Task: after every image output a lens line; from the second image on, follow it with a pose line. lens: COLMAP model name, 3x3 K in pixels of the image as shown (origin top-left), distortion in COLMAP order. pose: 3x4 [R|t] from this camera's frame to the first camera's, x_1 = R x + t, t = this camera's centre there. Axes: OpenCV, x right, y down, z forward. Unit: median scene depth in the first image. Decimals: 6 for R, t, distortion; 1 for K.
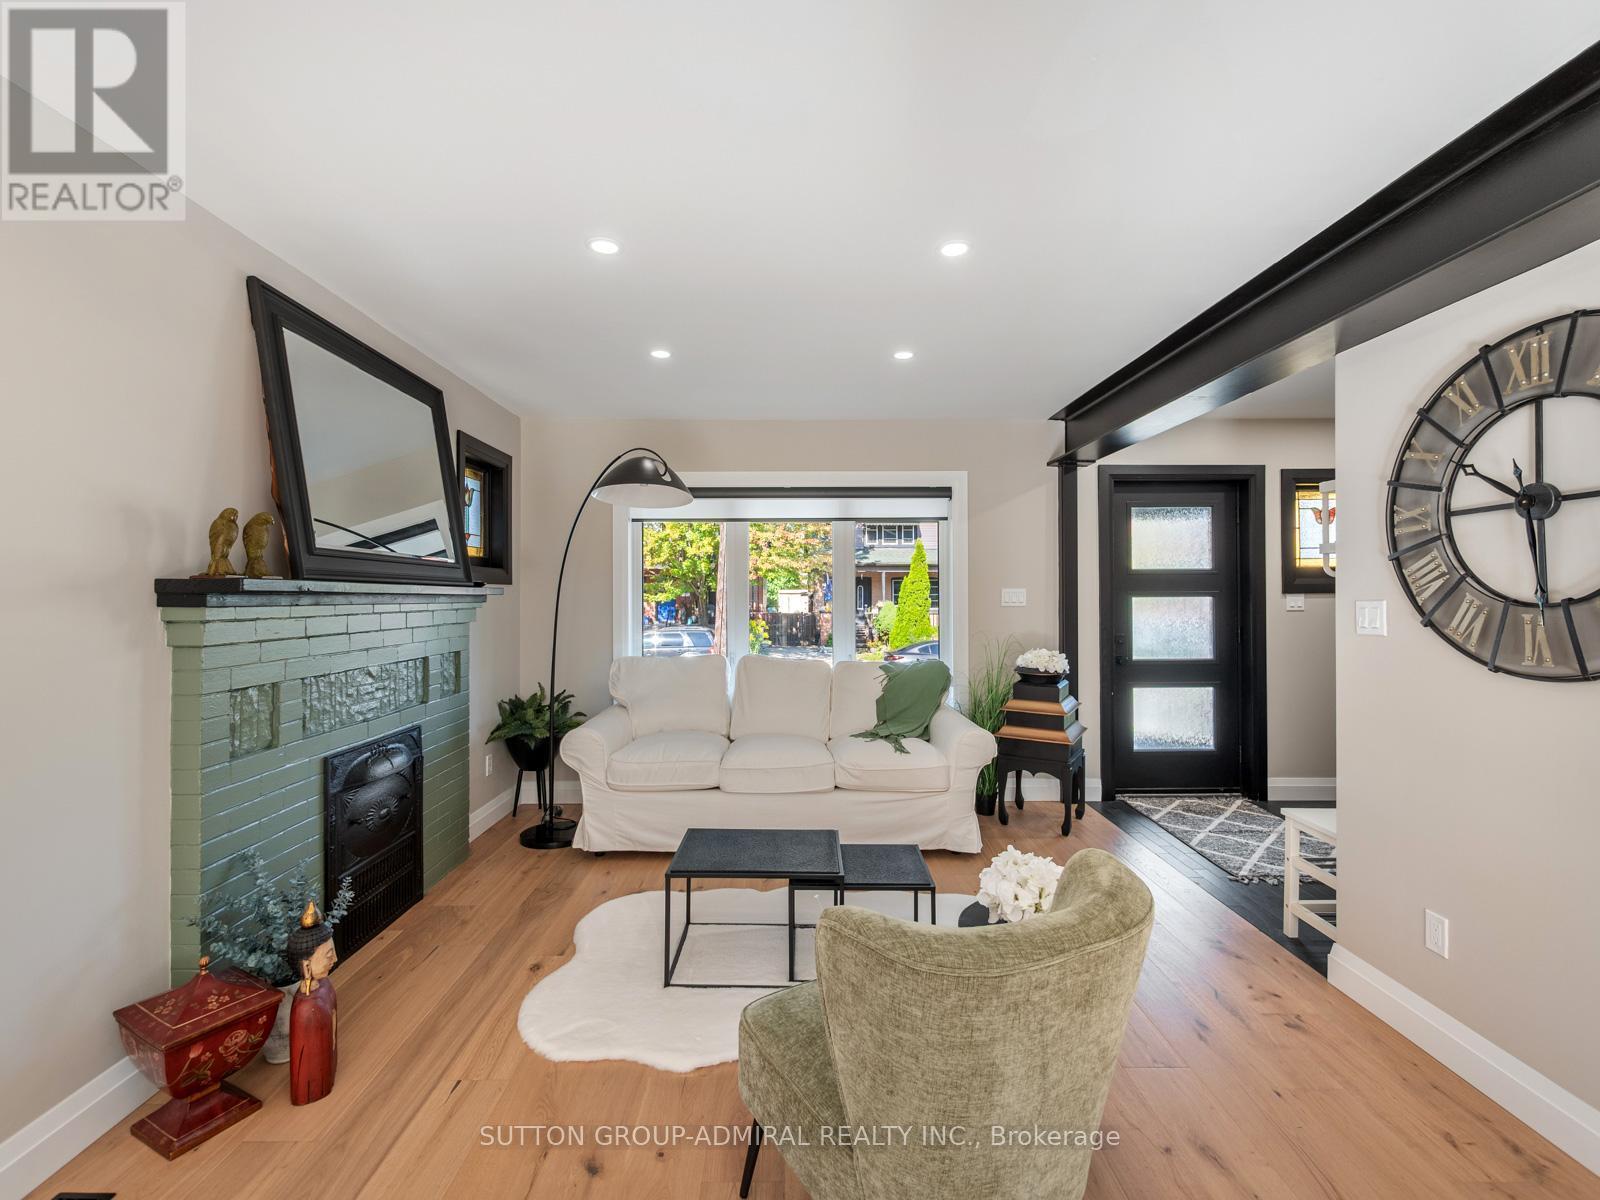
lens RADIAL K [[684.0, 0, 794.8], [0, 684.0, 596.0], [0, 0, 1]] dist [-0.001295, -0.000040]
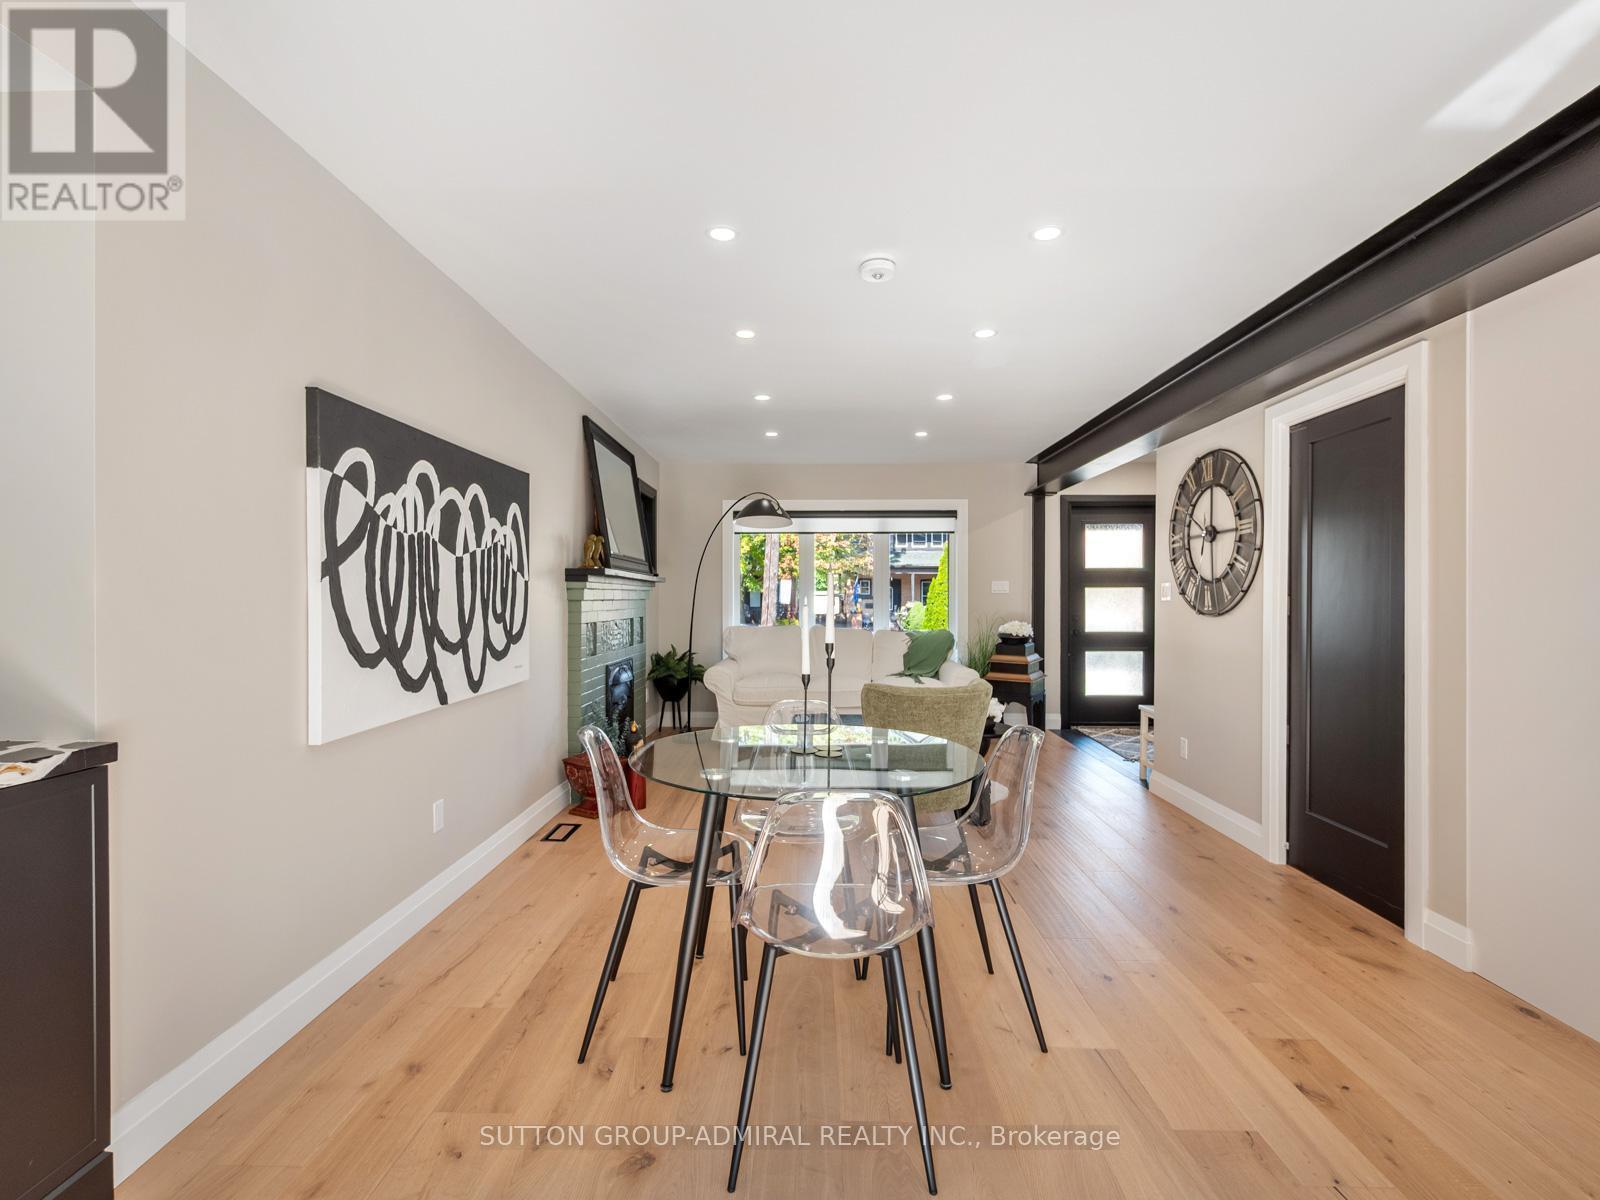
lens RADIAL K [[718.6, 0, 796.5], [0, 718.6, 602.2], [0, 0, 1]] dist [-0.004276, 0.000396]
pose [[0.999450, 0.004202, -0.032907, -0.060540], [-0.004109, 0.999987, 0.002883, 0.032355], [0.032919, -0.002746, 0.999454, -0.551217]]
